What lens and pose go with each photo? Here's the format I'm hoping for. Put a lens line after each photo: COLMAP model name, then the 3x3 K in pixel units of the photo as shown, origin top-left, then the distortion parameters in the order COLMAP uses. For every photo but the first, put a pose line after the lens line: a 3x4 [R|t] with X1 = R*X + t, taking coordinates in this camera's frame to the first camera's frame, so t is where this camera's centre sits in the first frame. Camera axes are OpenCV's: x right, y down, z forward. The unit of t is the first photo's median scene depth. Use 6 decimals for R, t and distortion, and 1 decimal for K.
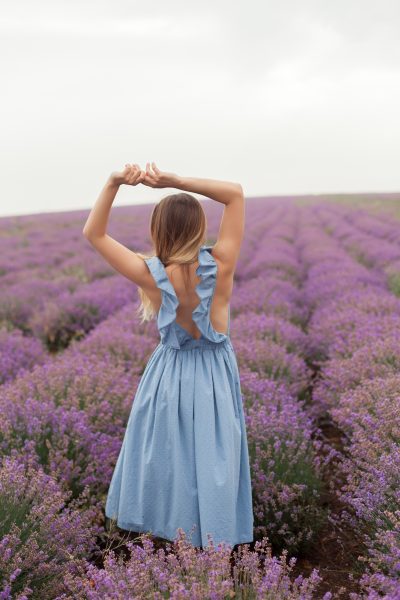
lens RADIAL K [[898.0, 0, 200.0], [0, 898.0, 300.0], [0, 0, 1]] dist [0.012643, -0.082397]
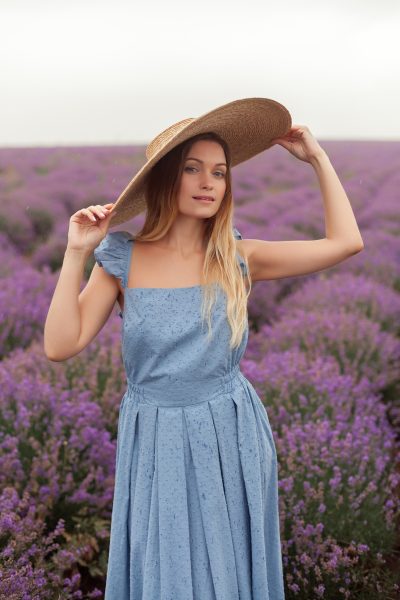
lens RADIAL K [[871.4, 0, 190.4], [0, 871.4, 315.6], [0, 0, 1]] dist [-0.000516, -0.004195]
pose [[0.986039, 0.090216, -0.139955, 0.036099], [-0.076790, 0.992166, 0.098541, -0.021070], [0.147748, -0.086418, 0.985242, 0.187960]]
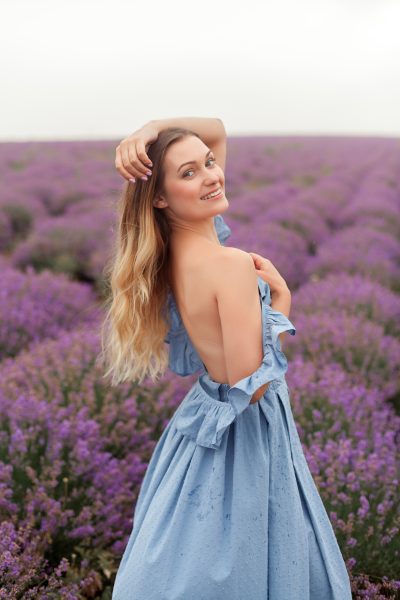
lens RADIAL K [[871.4, 0, 190.4], [0, 871.4, 315.6], [0, 0, 1]] dist [-0.000516, -0.004195]
pose [[0.990240, 0.086129, -0.109576, 0.010918], [-0.074998, 0.991959, 0.101944, -0.023857], [0.117475, -0.092731, 0.988737, 0.227006]]
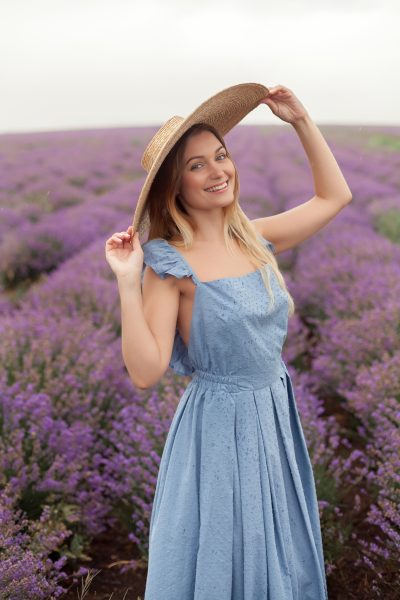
lens RADIAL K [[871.4, 0, 190.4], [0, 871.4, 315.6], [0, 0, 1]] dist [-0.000516, -0.004195]
pose [[0.999011, 0.026702, 0.035552, -0.019352], [-0.030241, 0.994217, 0.103039, -0.018637], [-0.032596, -0.104013, 0.994042, 0.161387]]
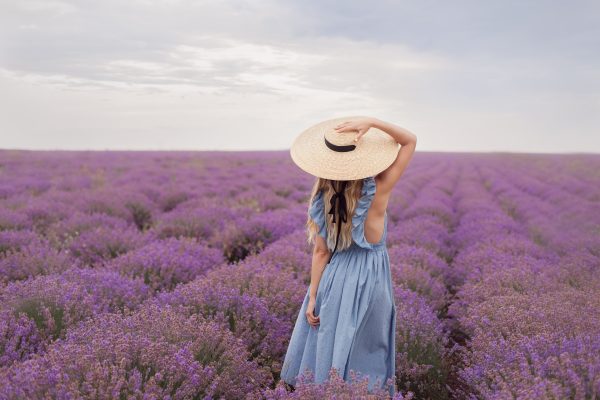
lens RADIAL K [[871.4, 0, 300.0], [0, 871.4, 200.0], [0, 0, 1]] dist [-0.000516, -0.004195]
pose [[0.994173, 0.079842, -0.072420, 0.001153], [-0.083466, 0.995331, -0.048476, 0.028394], [0.068212, 0.054238, 0.996195, -0.159721]]
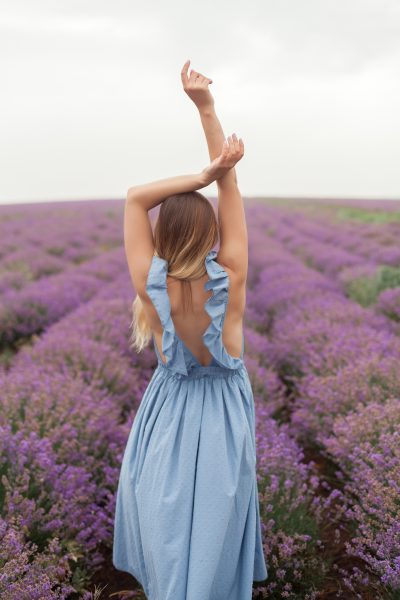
lens RADIAL K [[871.4, 0, 190.4], [0, 871.4, 315.6], [0, 0, 1]] dist [-0.000516, -0.004195]
pose [[0.997439, 0.027977, 0.065821, -0.034009], [-0.029448, 0.999335, 0.021497, -0.010773], [-0.065176, -0.023380, 0.997600, 0.111092]]
